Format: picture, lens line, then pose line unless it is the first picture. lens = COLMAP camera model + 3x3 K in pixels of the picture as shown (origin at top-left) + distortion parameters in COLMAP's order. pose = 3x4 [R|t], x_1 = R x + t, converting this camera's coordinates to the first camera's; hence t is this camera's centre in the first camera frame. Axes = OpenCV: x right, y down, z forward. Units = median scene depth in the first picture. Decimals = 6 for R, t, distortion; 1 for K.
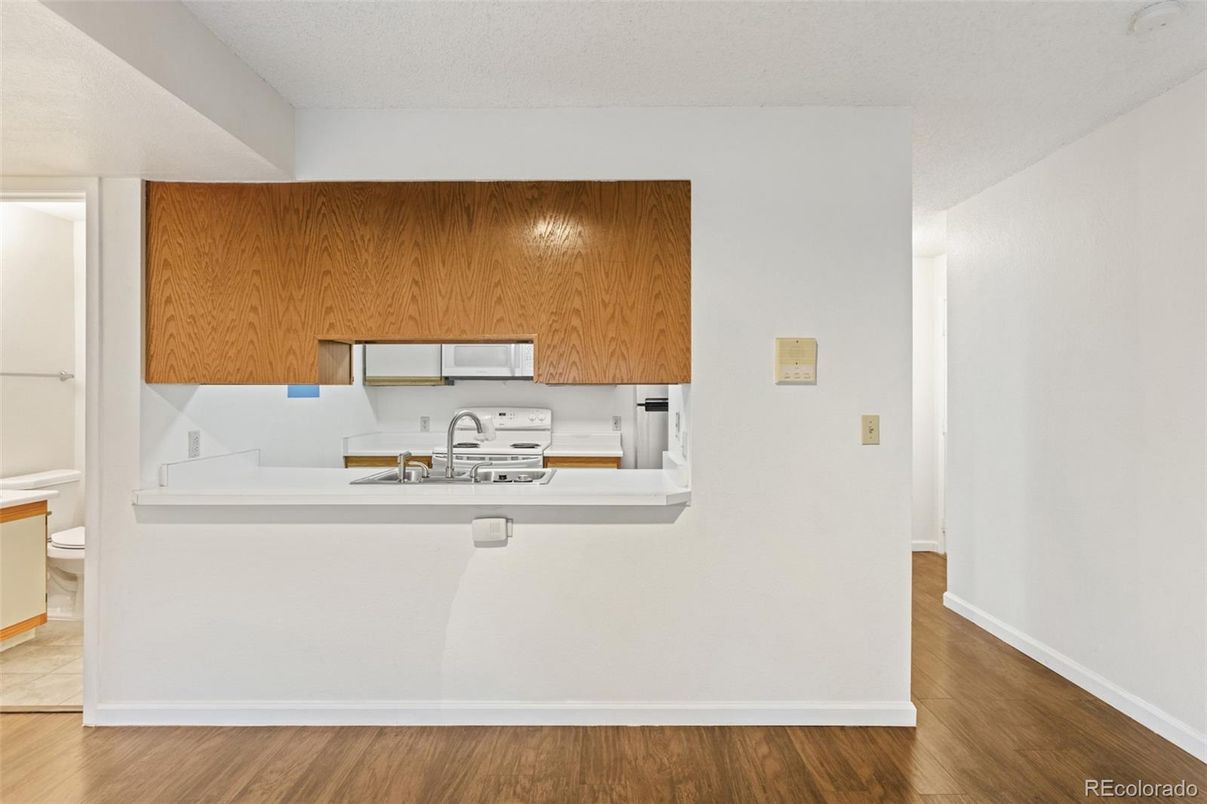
lens RADIAL K [[604.8, 0, 602.3], [0, 604.8, 396.3], [0, 0, 1]] dist [-0.000286, -0.000145]
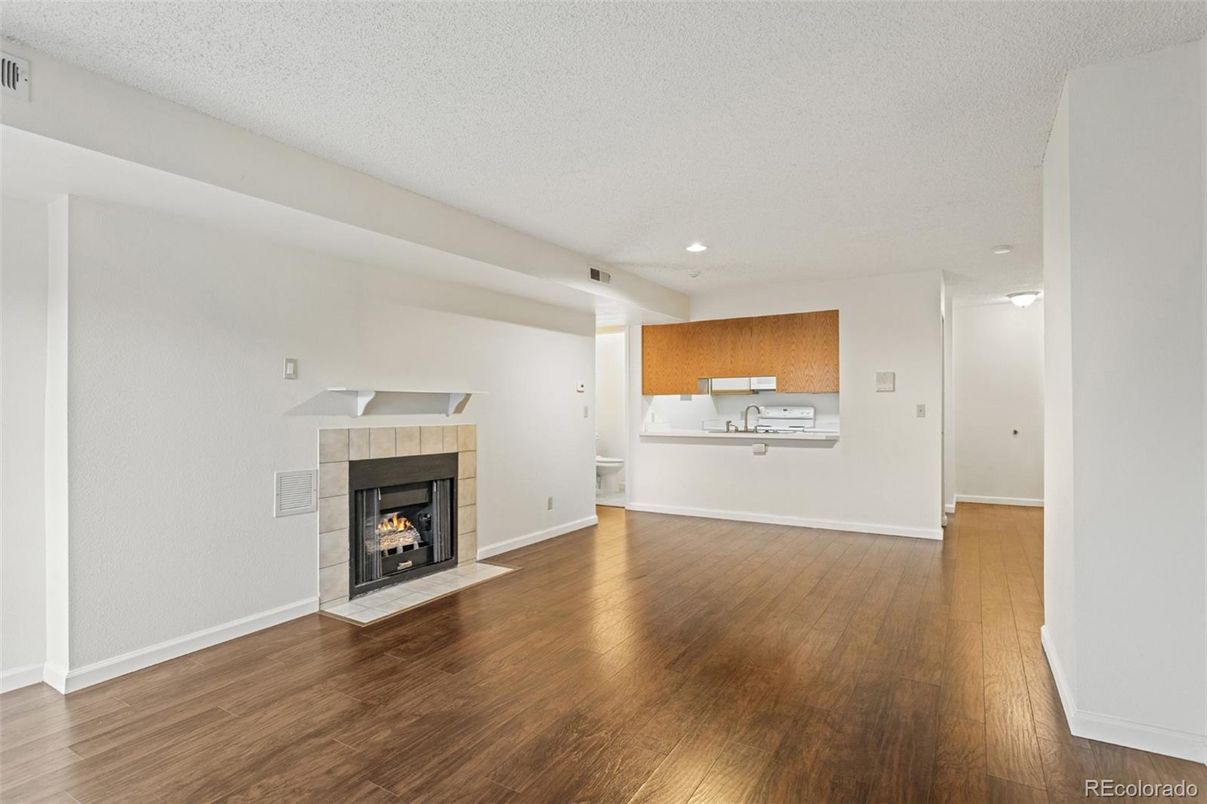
lens RADIAL K [[613.5, 0, 604.9], [0, 613.5, 404.9], [0, 0, 1]] dist [-0.000927, 0.000138]
pose [[0.857165, -0.005003, -0.515018, 0.588356], [0.003988, 0.999987, -0.003078, 0.033892], [0.515027, 0.000585, 0.857174, -1.567420]]
